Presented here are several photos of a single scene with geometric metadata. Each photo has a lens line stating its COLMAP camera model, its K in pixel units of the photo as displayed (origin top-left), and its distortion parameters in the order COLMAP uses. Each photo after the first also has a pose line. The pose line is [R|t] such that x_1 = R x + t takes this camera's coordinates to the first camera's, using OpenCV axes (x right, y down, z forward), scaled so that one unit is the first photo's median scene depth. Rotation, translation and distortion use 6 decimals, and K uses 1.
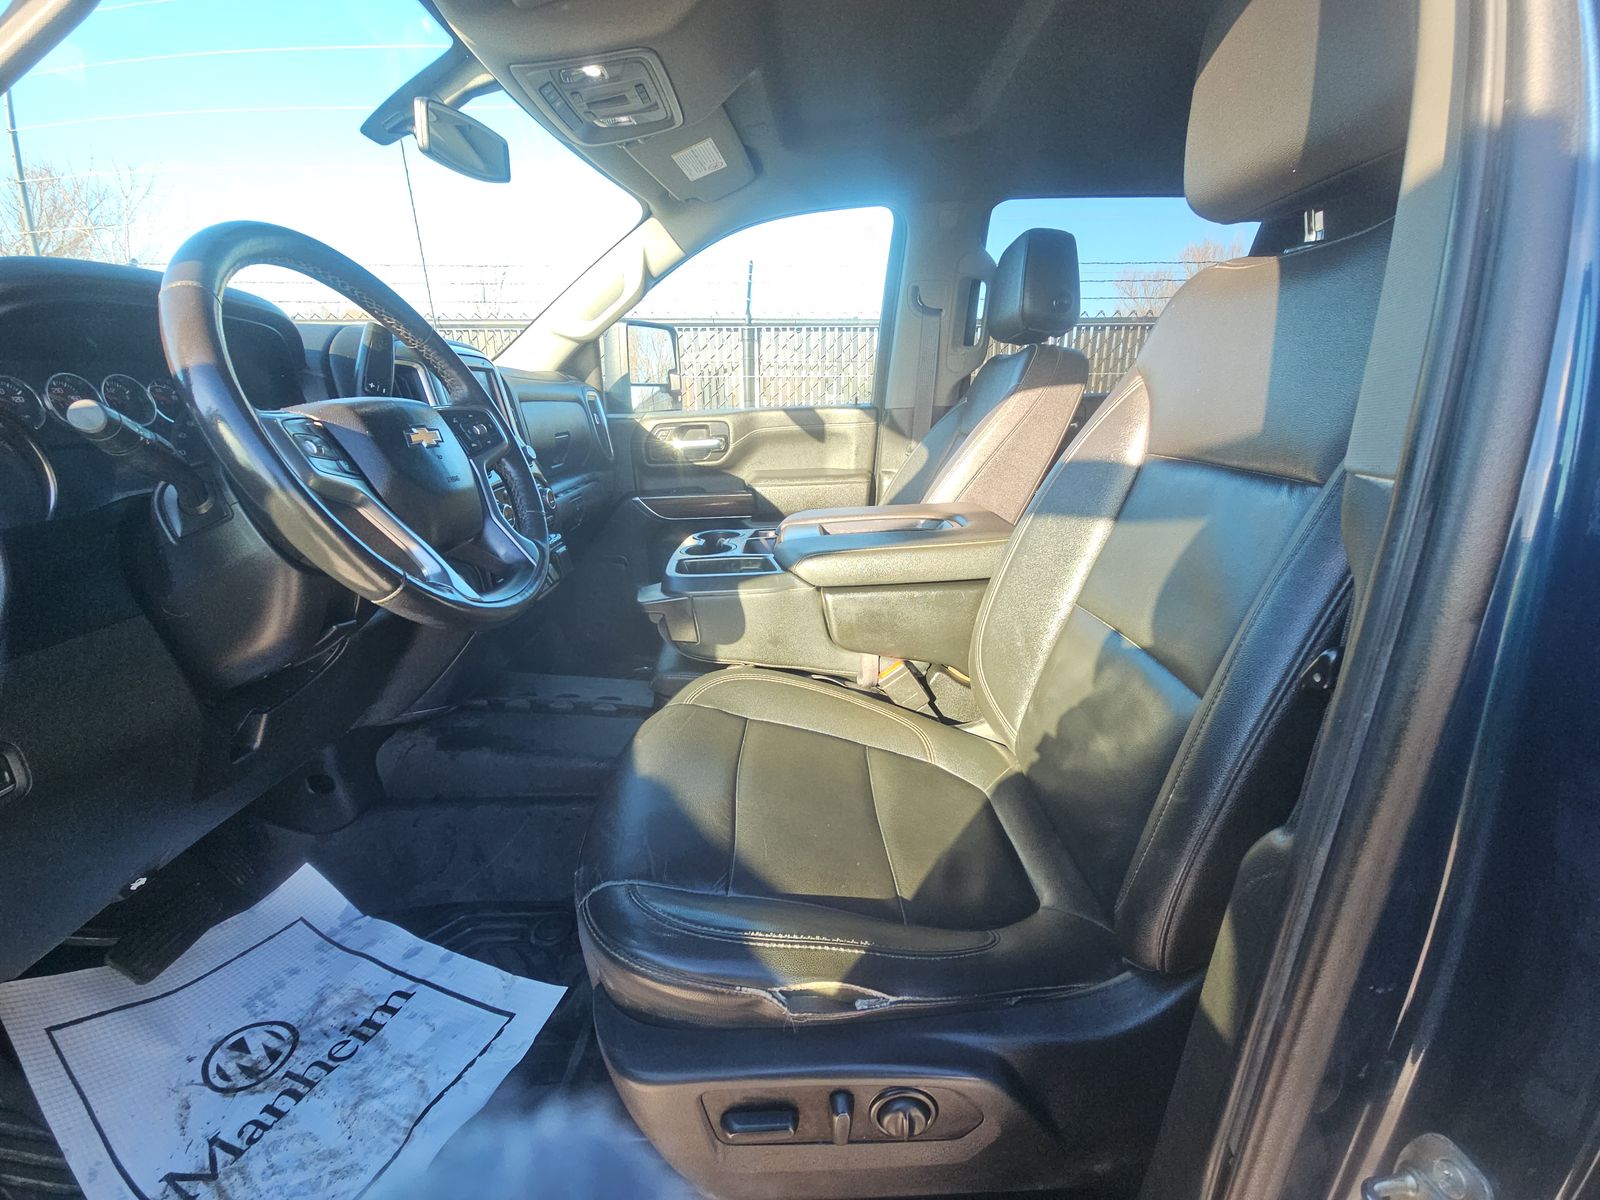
lens RADIAL K [[644.4, 0, 802.5], [0, 644.4, 598.4], [0, 0, 1]] dist [0.005256, -0.004003]
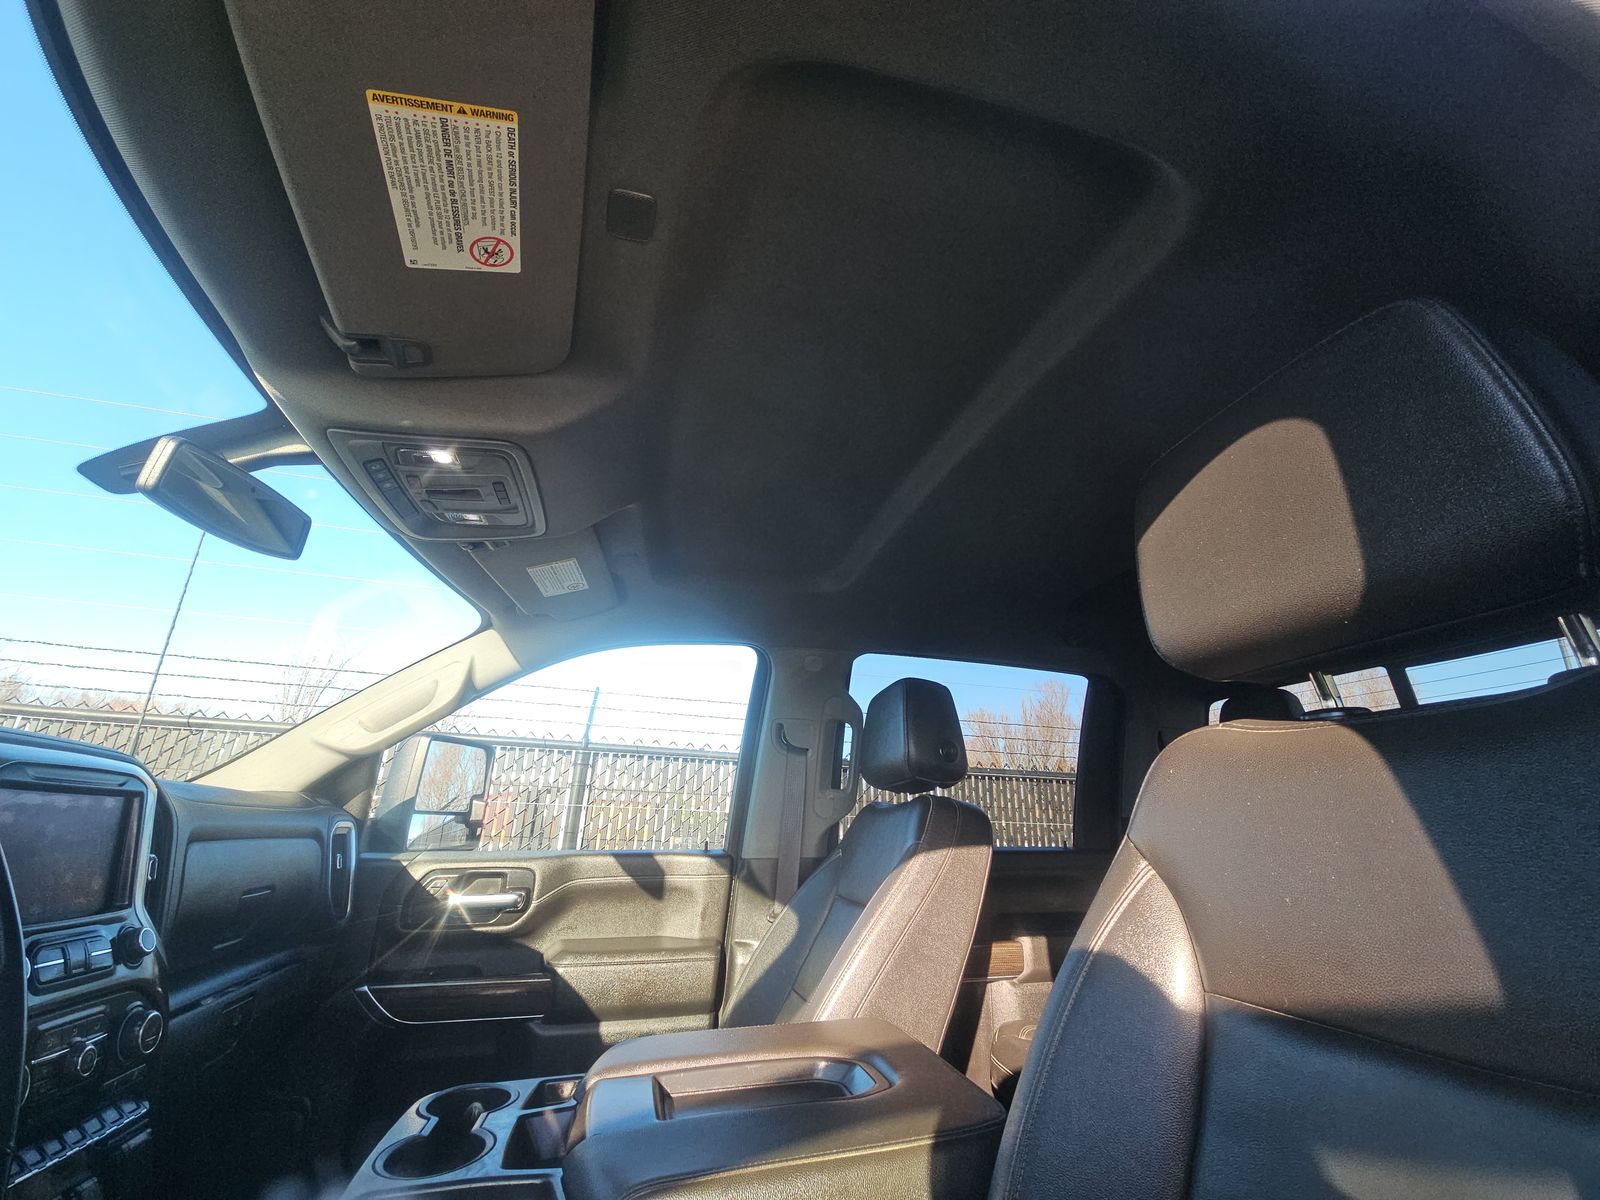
lens RADIAL K [[644.4, 0, 792.8], [0, 644.4, 604.7], [0, 0, 1]] dist [0.005256, -0.004003]
pose [[0.971545, 0.115777, 0.206630, -0.015346], [0.028677, 0.808475, -0.587832, -0.074262], [-0.235112, 0.577030, 0.782150, 0.166447]]
